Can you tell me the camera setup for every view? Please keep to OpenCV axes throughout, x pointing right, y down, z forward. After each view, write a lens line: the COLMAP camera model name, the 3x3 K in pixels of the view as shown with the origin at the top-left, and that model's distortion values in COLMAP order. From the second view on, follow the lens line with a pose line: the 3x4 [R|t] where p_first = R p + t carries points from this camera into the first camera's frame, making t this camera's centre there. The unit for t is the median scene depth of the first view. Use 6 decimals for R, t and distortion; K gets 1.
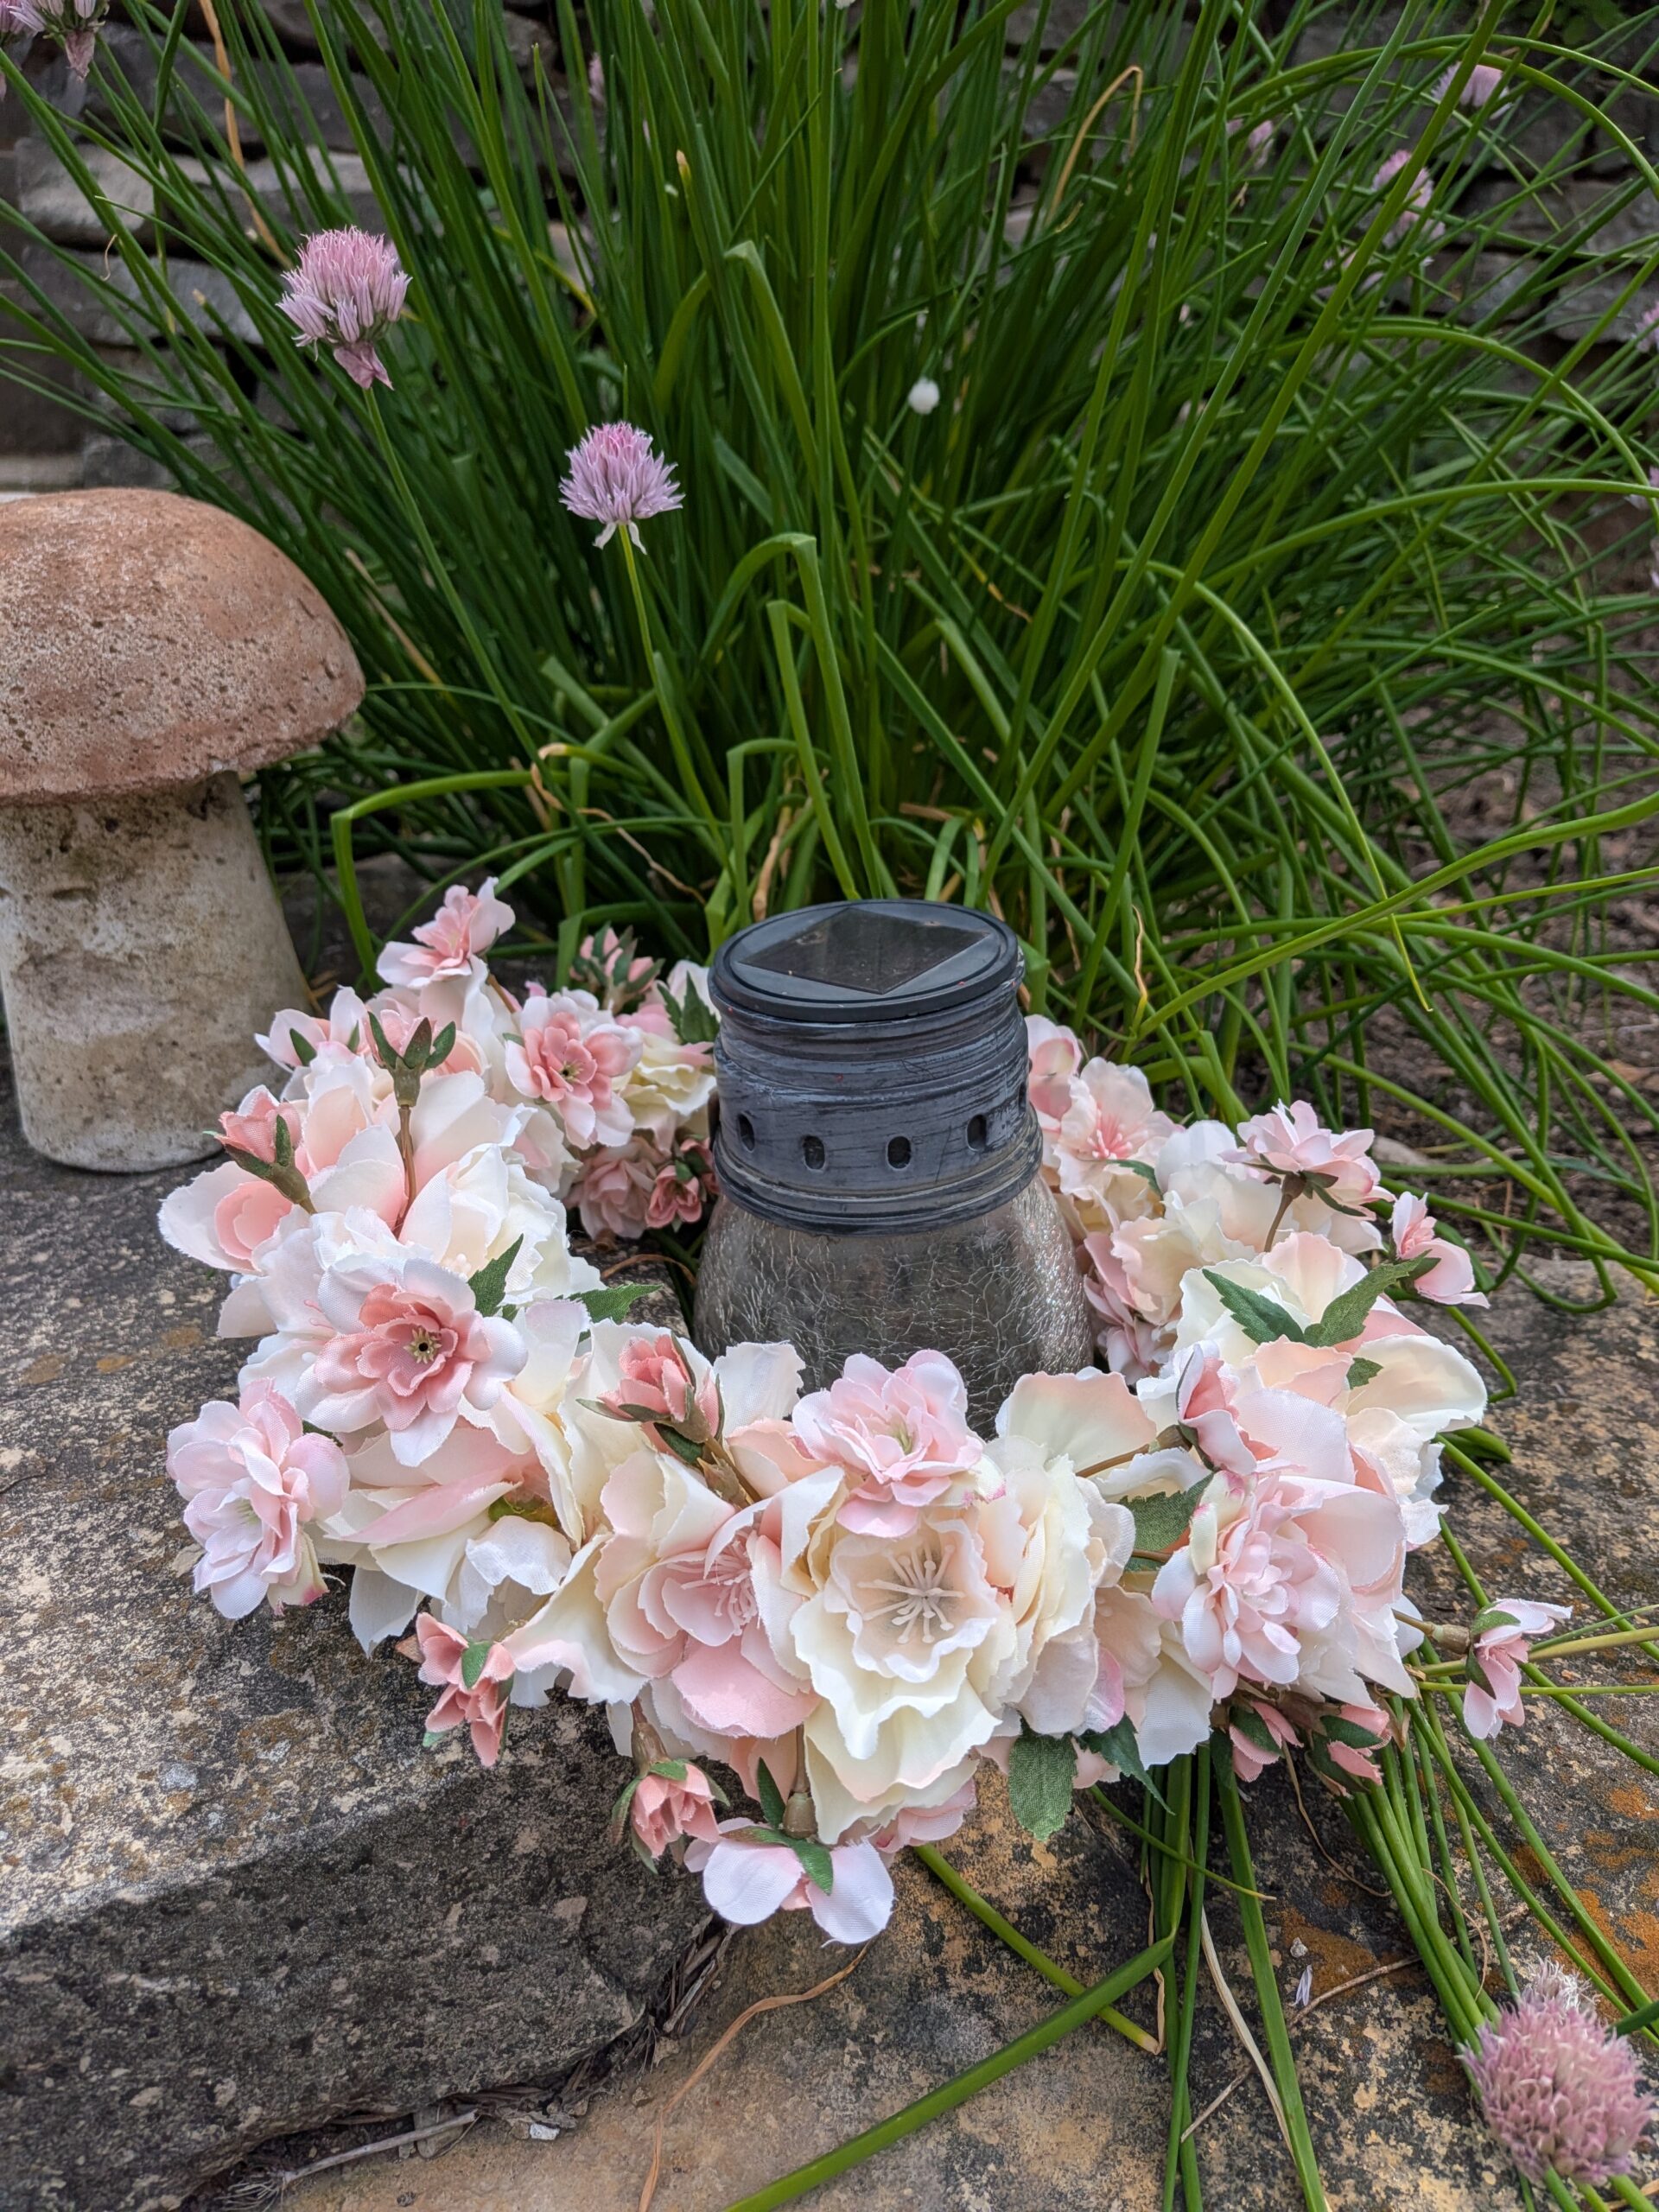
lens RADIAL K [[1725.6, 0, 818.2], [0, 1725.6, 1060.3], [0, 0, 1]] dist [-0.040999, 0.001559]
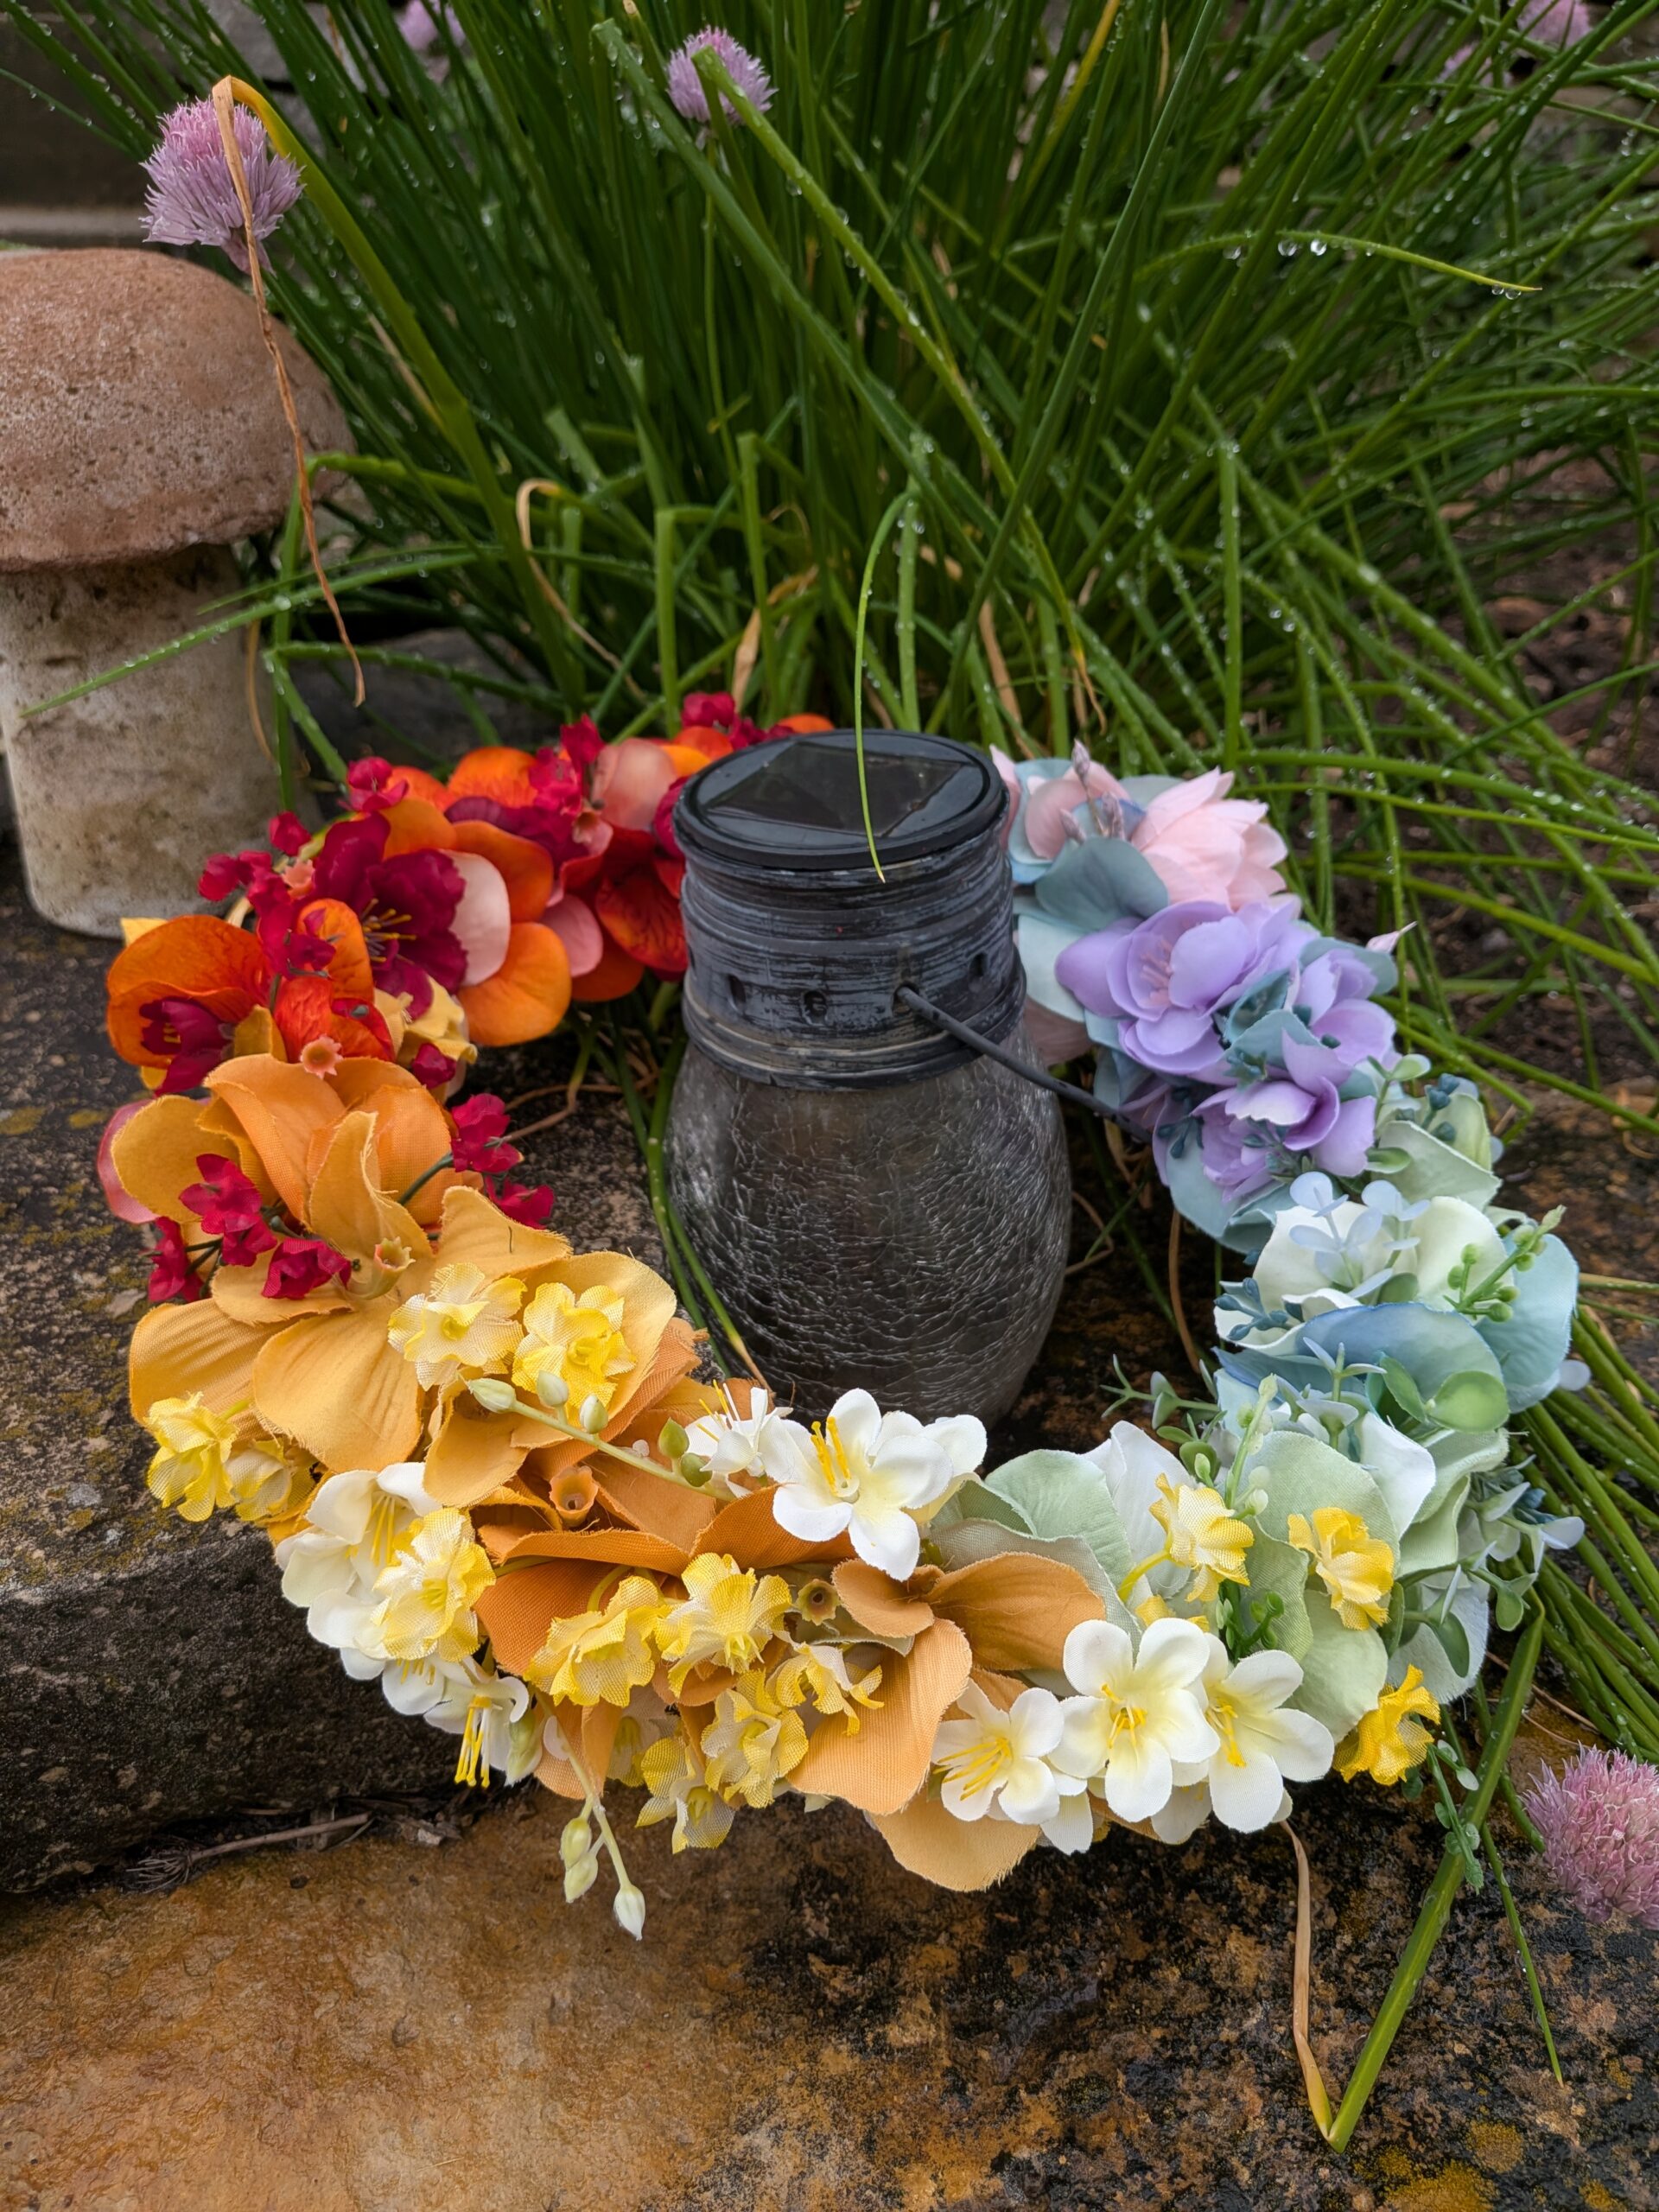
lens RADIAL K [[1725.6, 0, 849.8], [0, 1725.6, 1073.0], [0, 0, 1]] dist [-0.040999, 0.001559]
pose [[0.997601, 0.048652, -0.049253, 0.137992], [-0.042294, 0.991531, 0.122790, 0.000685], [0.054810, -0.120413, 0.991210, -0.013768]]
